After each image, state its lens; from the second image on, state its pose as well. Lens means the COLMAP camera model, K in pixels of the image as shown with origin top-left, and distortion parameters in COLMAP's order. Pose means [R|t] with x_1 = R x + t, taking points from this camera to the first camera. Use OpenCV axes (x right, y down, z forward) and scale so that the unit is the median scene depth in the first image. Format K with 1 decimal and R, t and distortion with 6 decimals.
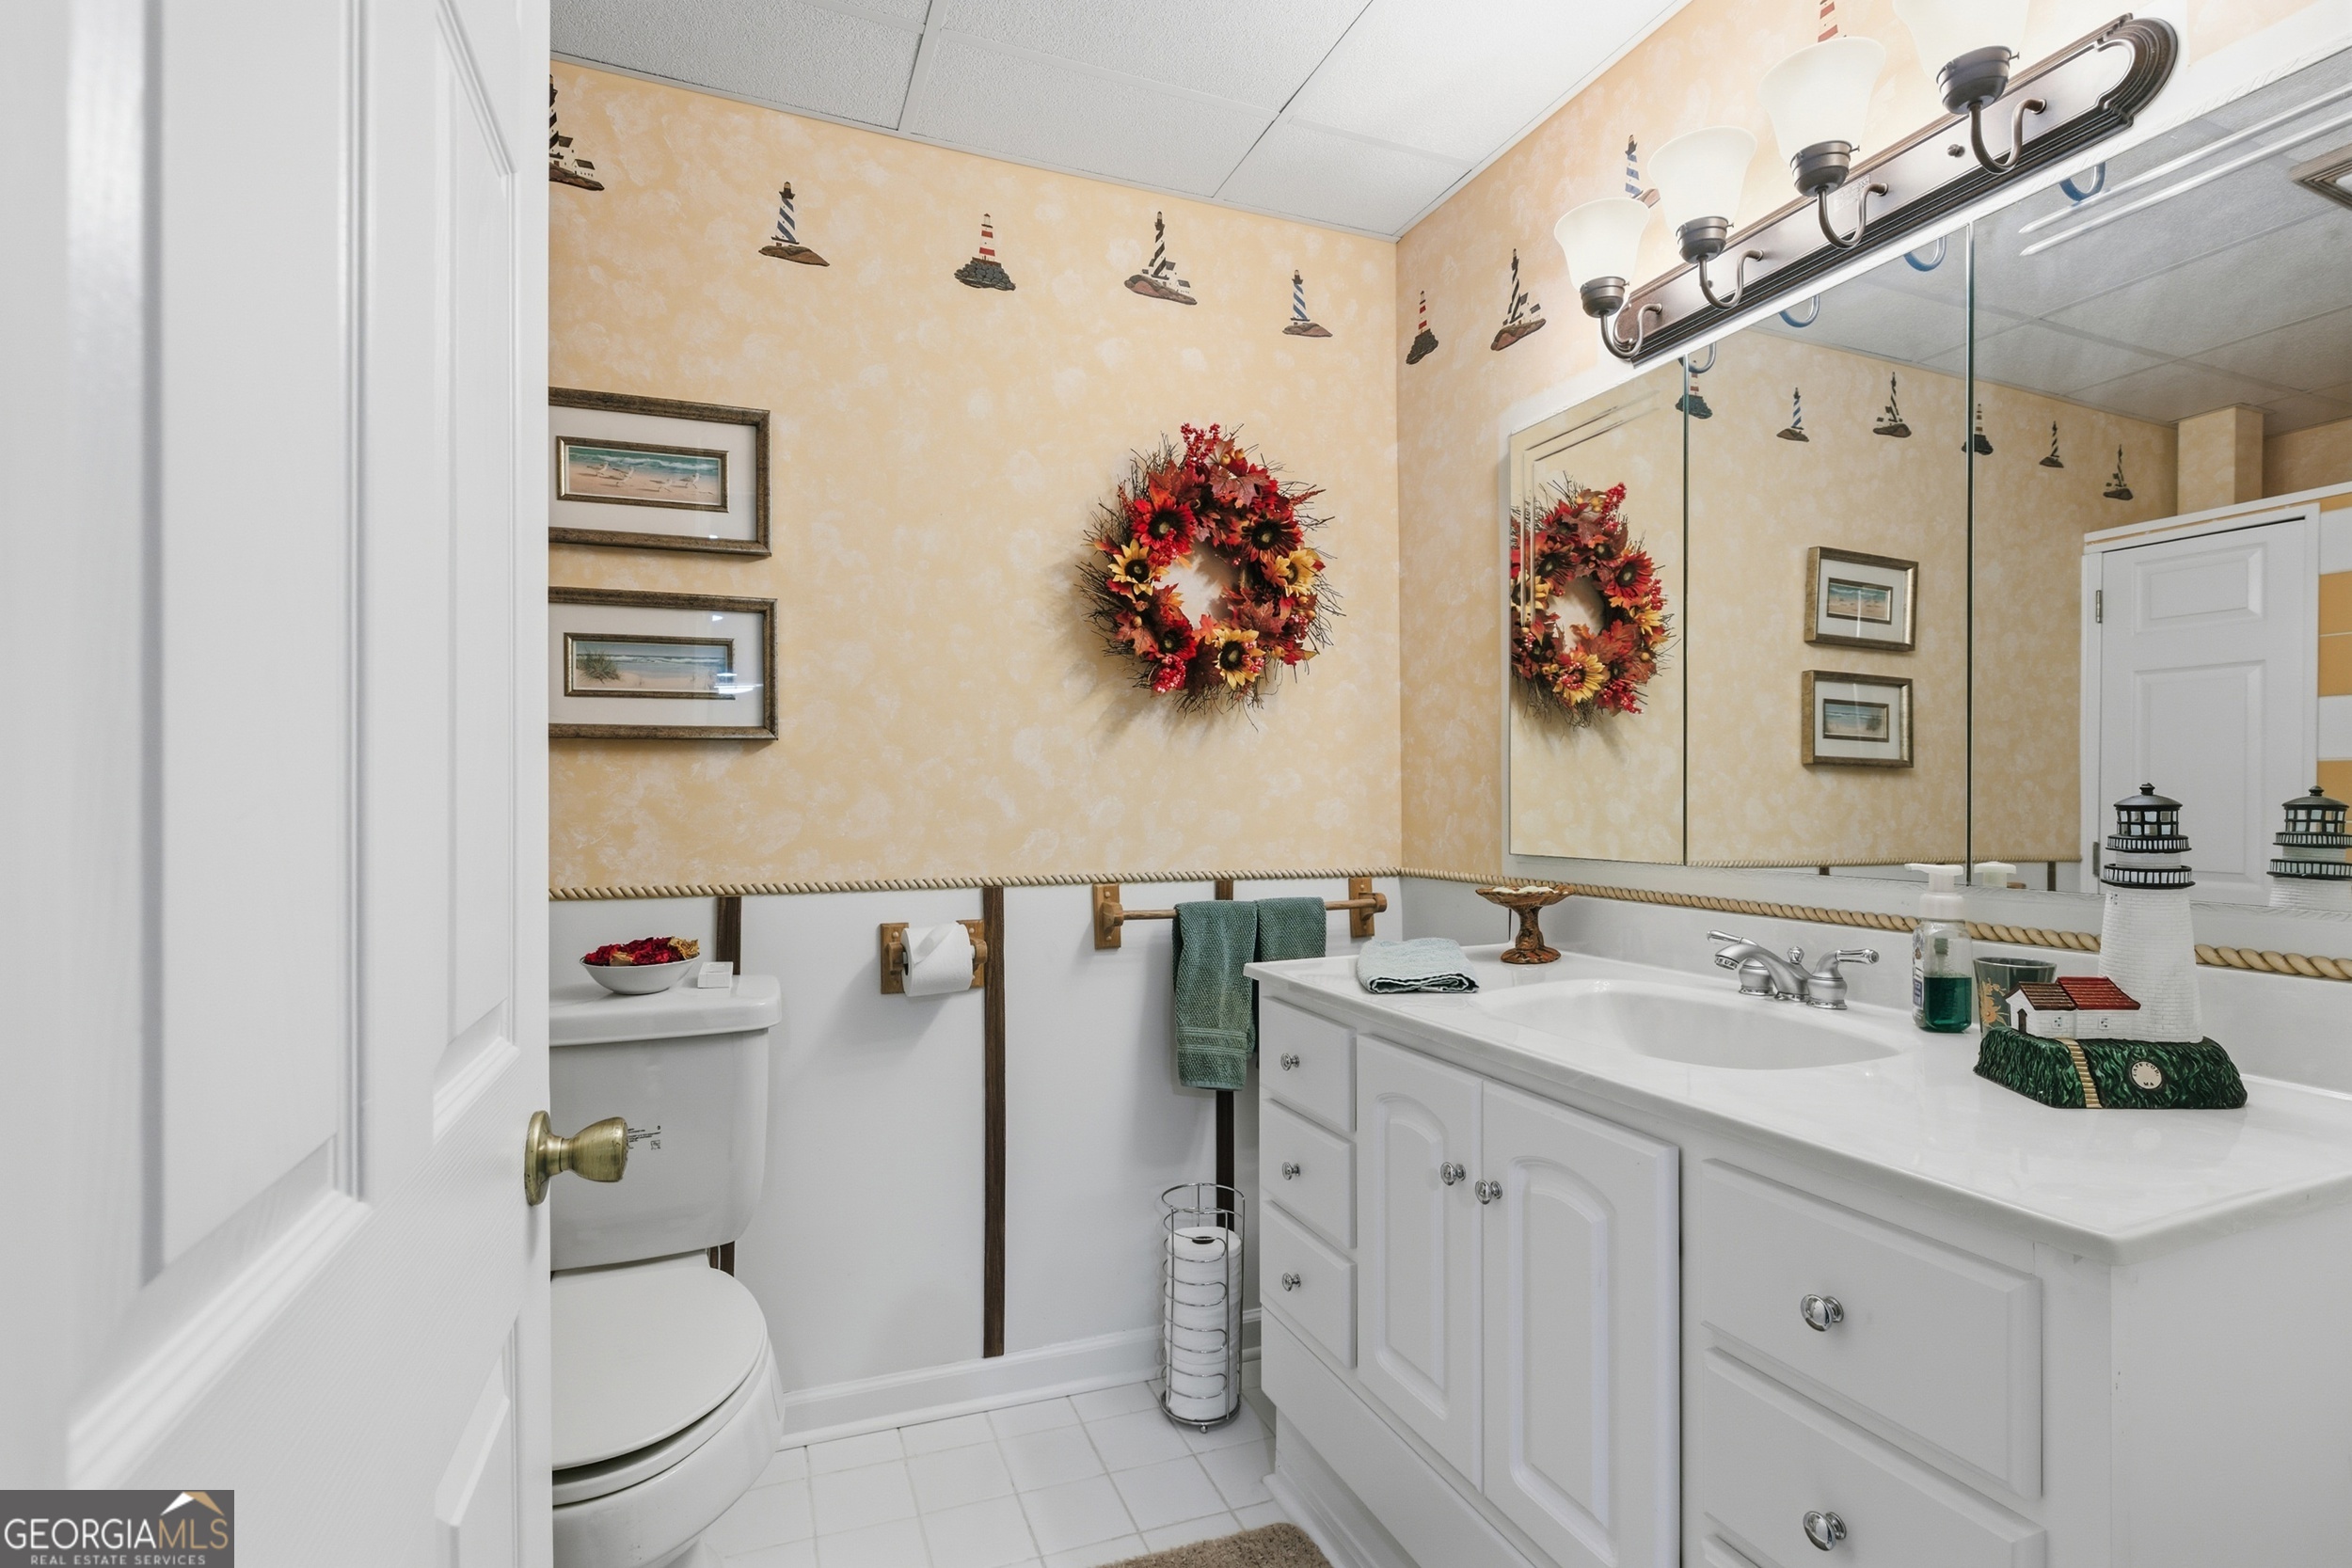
lens RADIAL K [[1119.6, 0, 1179.2], [0, 1119.6, 790.8], [0, 0, 1]] dist [-0.005013, 0.001360]
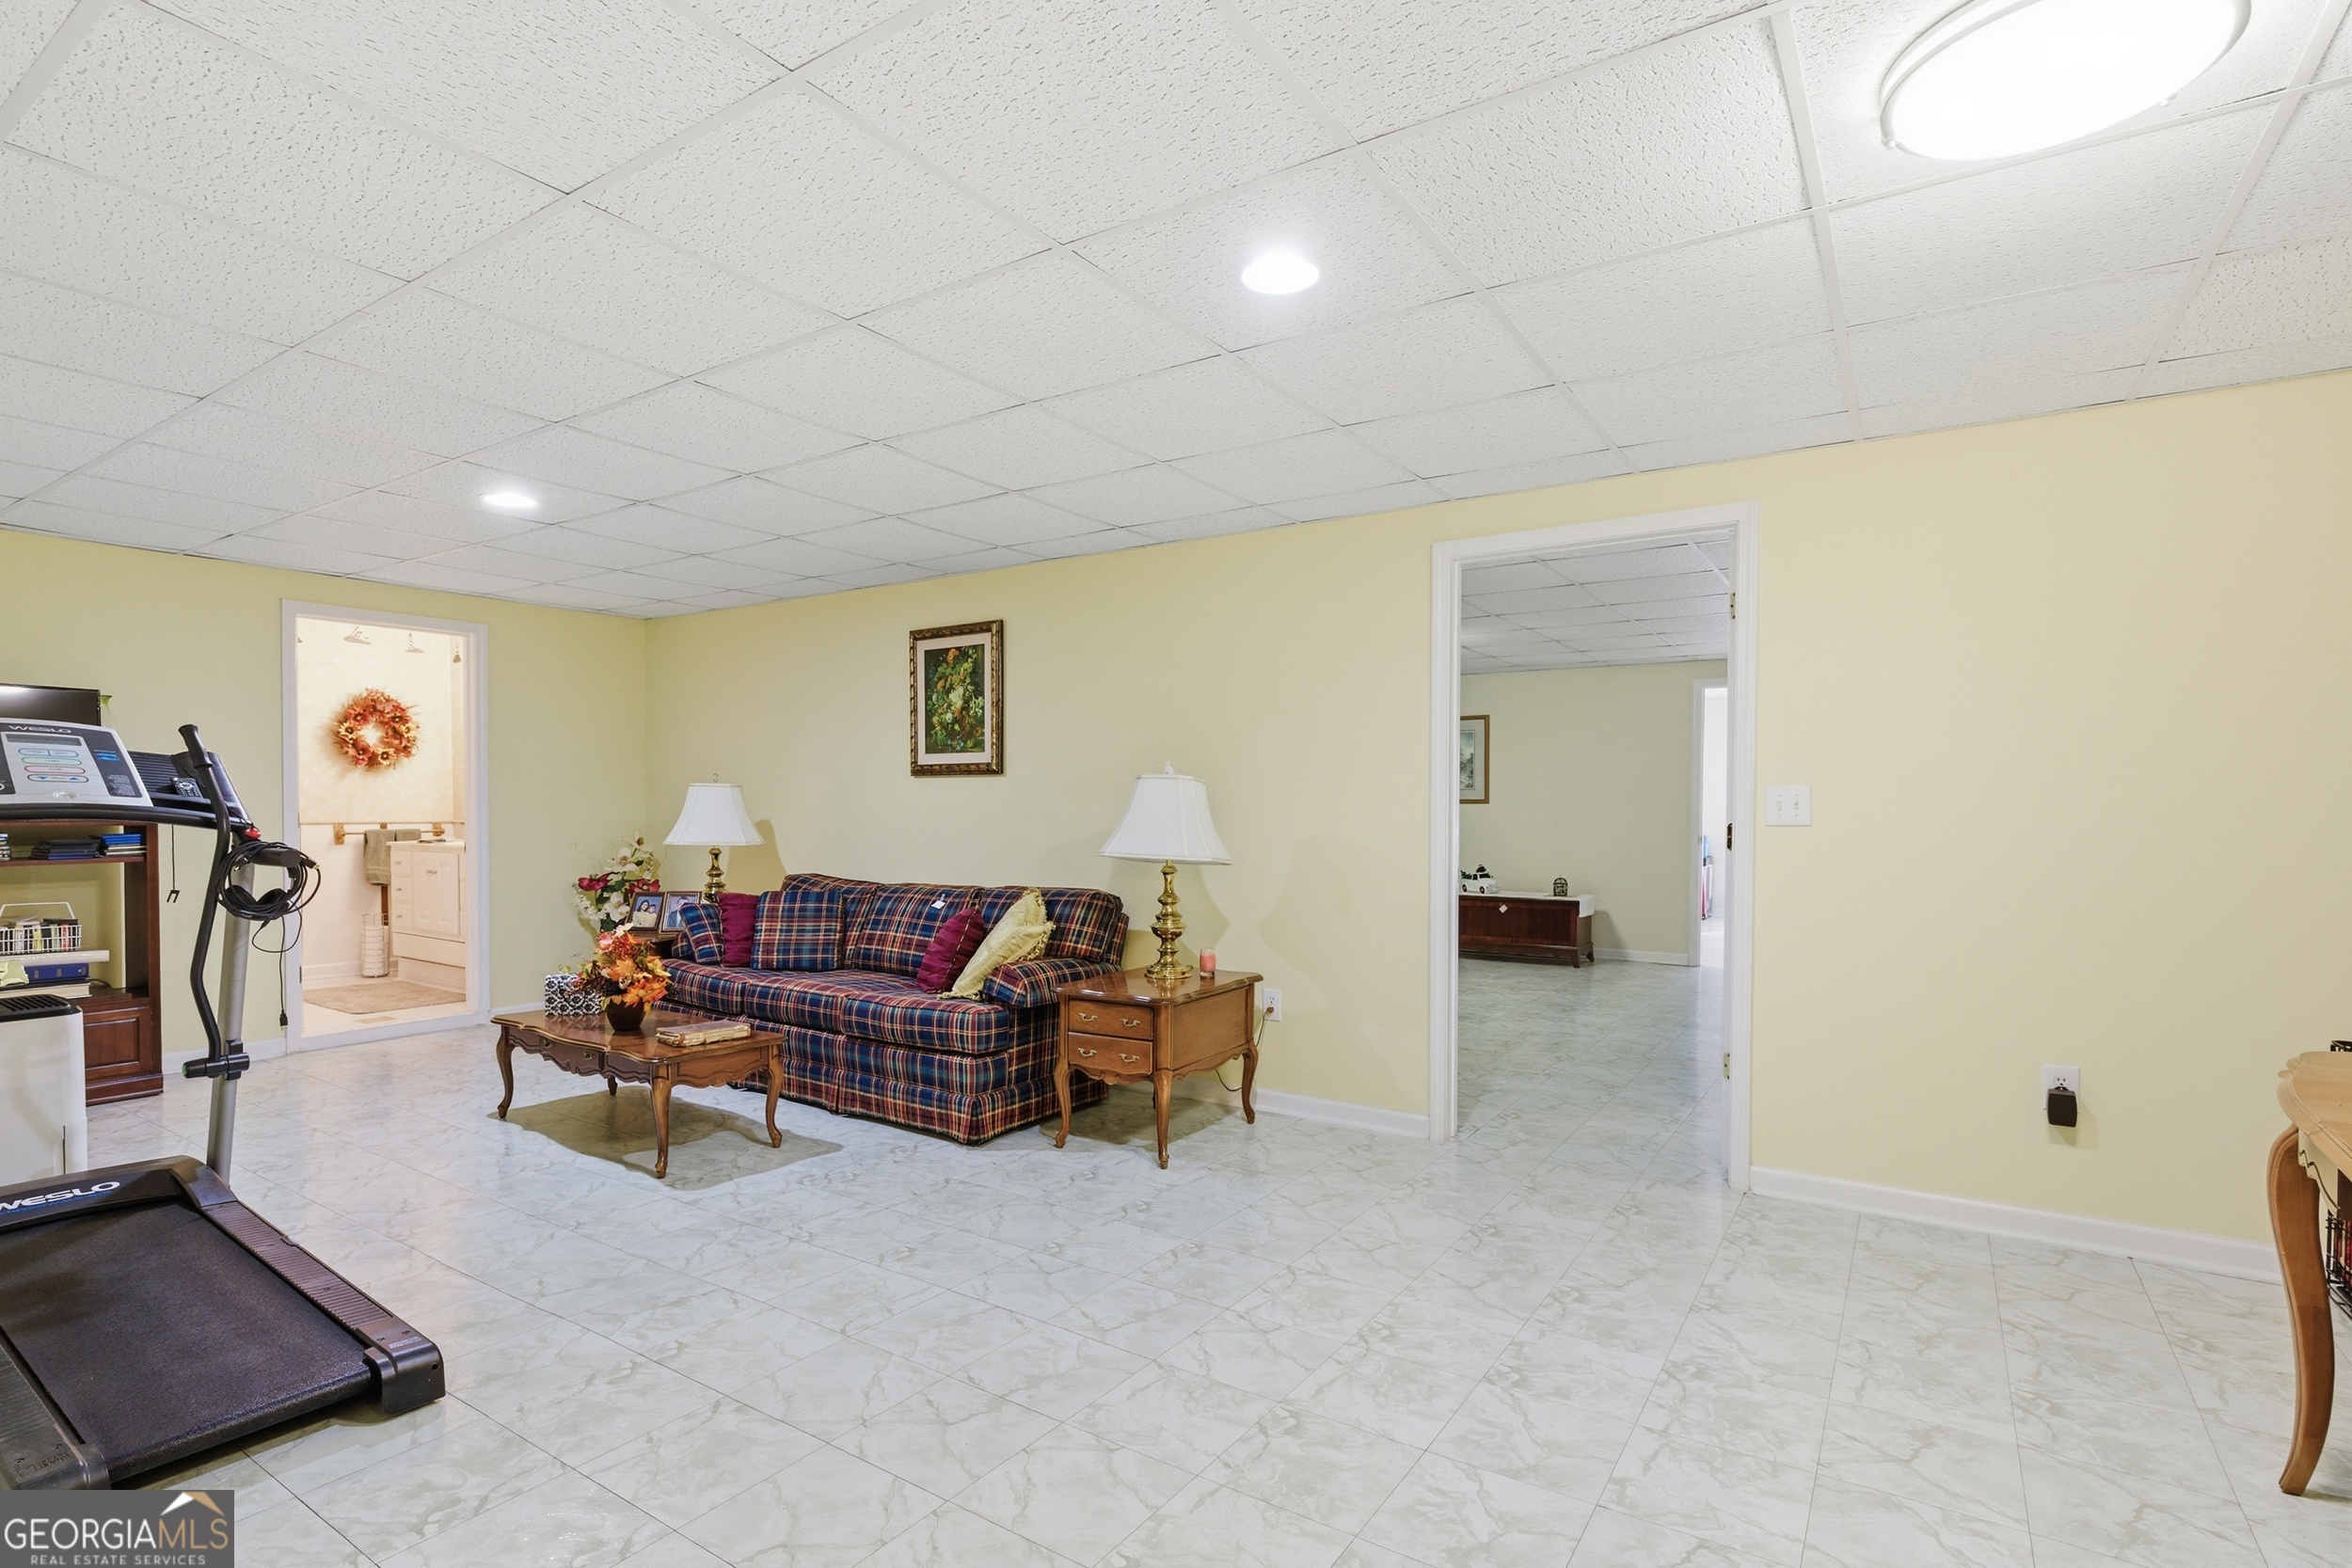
lens RADIAL K [[1119.6, 0, 1168.0], [0, 1119.6, 797.2], [0, 0, 1]] dist [-0.005013, 0.001360]
pose [[0.837063, -0.008750, 0.547036, 0.178514], [0.000399, 0.999882, 0.015384, -0.047192], [-0.547106, -0.012659, 0.836967, -3.077984]]
